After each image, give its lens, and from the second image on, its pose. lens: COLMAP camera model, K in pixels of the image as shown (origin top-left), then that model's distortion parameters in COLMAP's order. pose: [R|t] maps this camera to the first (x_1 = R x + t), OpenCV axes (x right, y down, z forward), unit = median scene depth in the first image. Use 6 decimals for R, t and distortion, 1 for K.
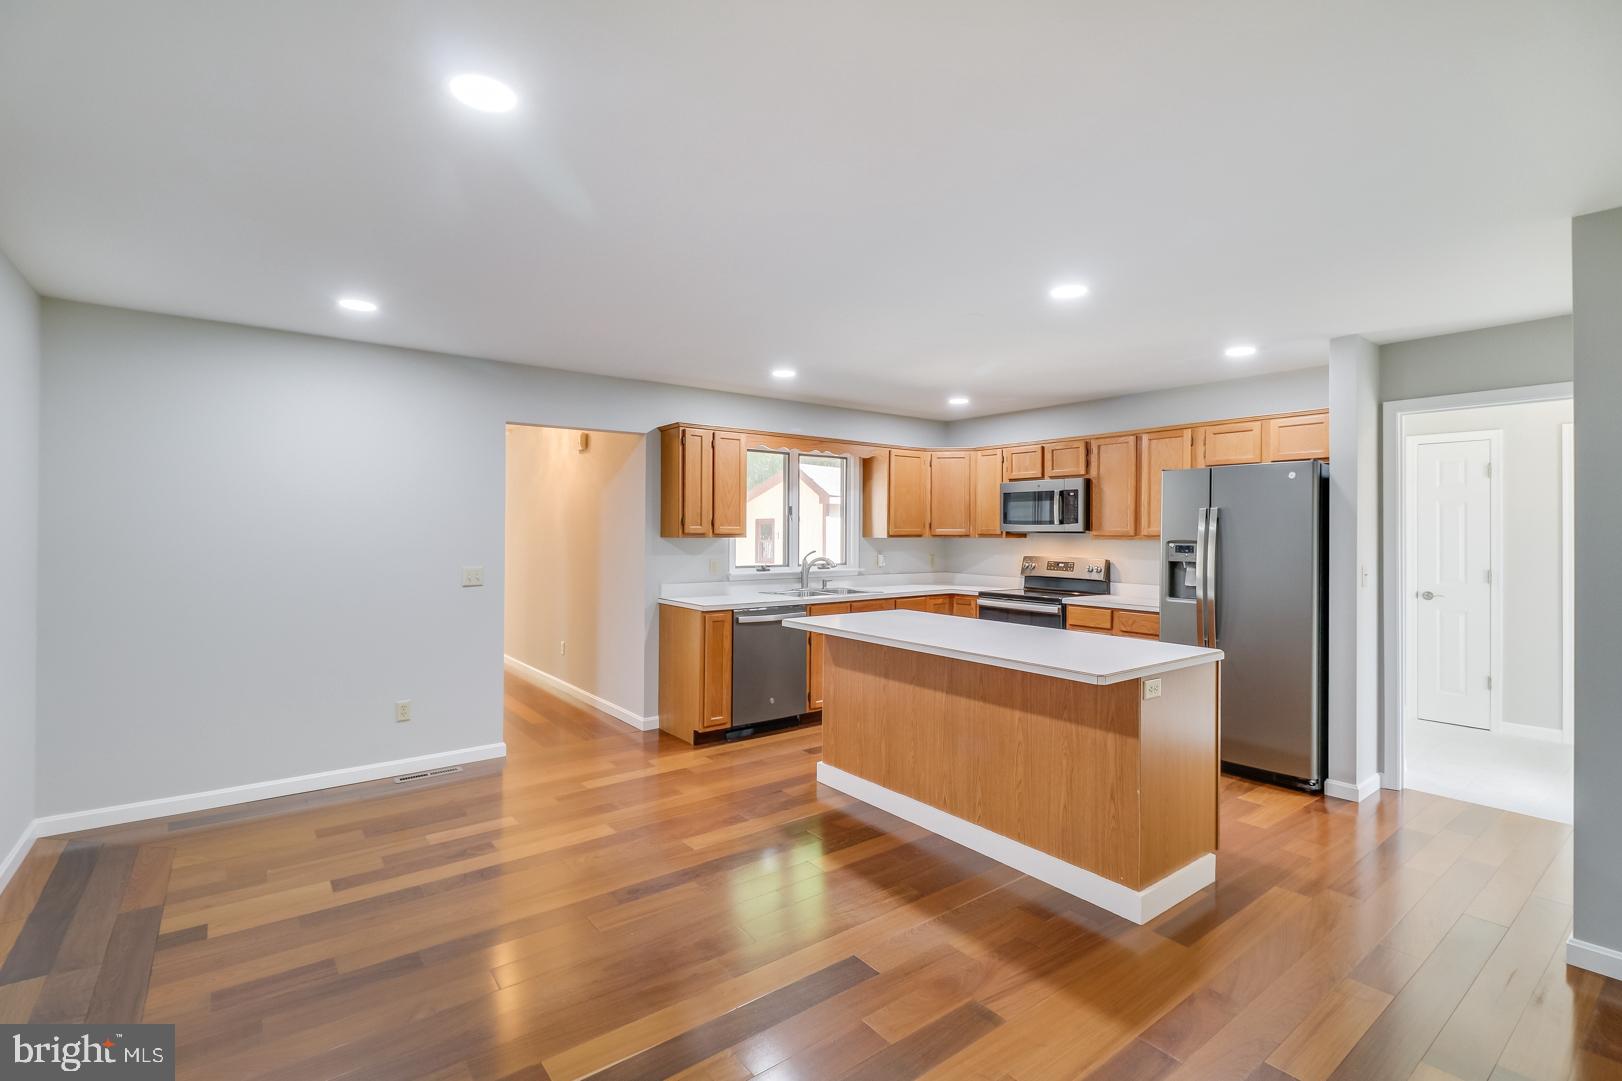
lens RADIAL K [[734.8, 0, 812.2], [0, 734.8, 533.1], [0, 0, 1]] dist [0.017003, -0.000311]
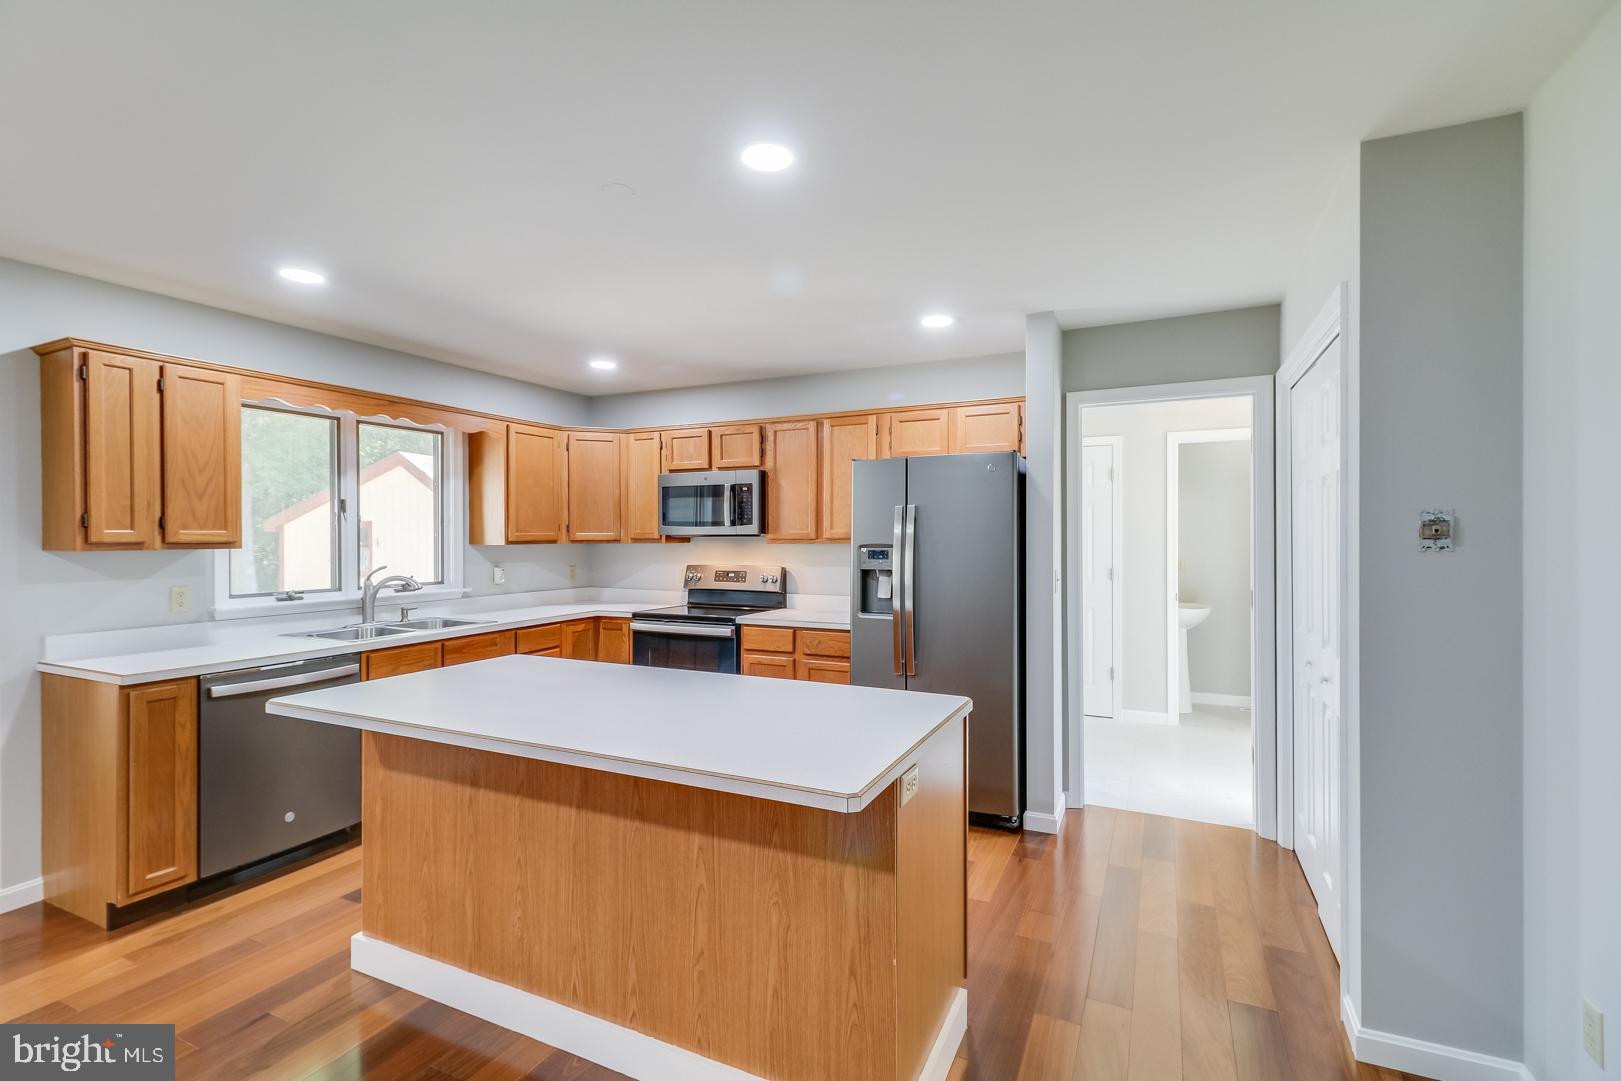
lens RADIAL K [[734.4, 0, 811.7], [0, 734.4, 533.1], [0, 0, 1]] dist [0.017003, -0.000311]
pose [[0.895246, -0.006344, 0.445528, 0.059119], [0.008576, 0.999959, -0.002994, -0.000685], [-0.445491, 0.006501, 0.895263, 0.256278]]
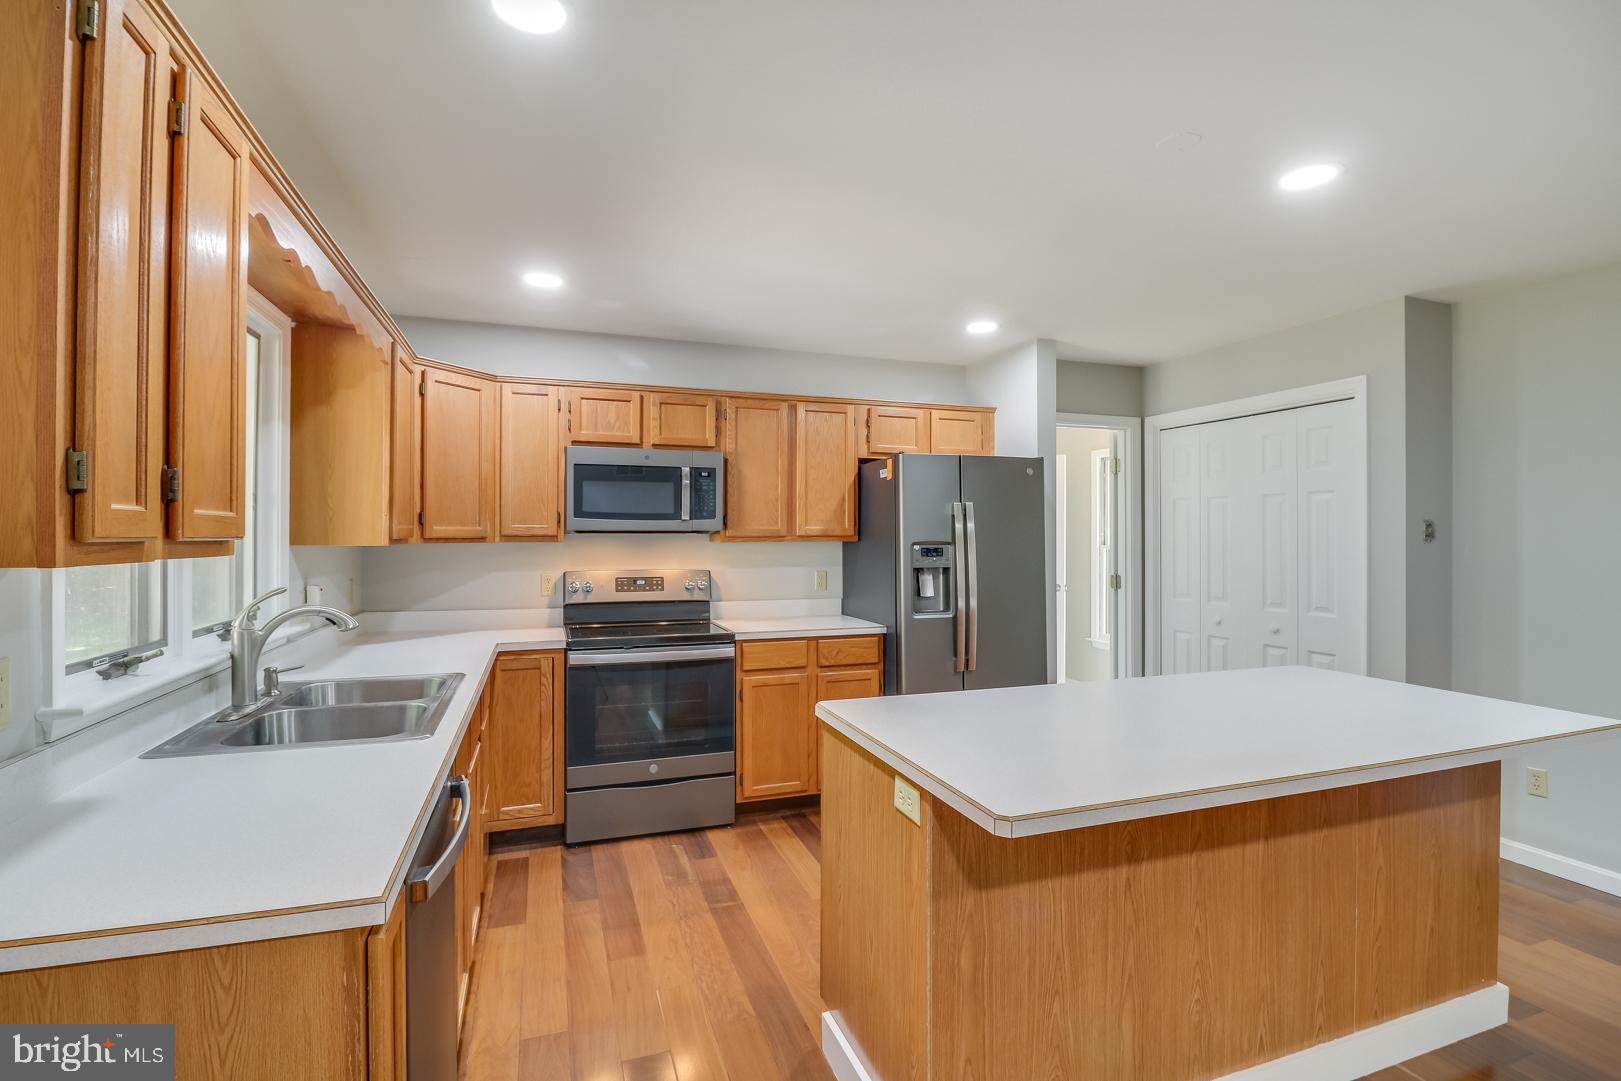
lens RADIAL K [[755.2, 0, 810.4], [0, 755.2, 523.8], [0, 0, 1]] dist [-0.000293, -0.015600]
pose [[0.320399, 0.007567, 0.947252, -0.289714], [0.002527, 0.999958, -0.008842, -0.002171], [-0.947279, 0.005227, 0.320367, 0.763530]]
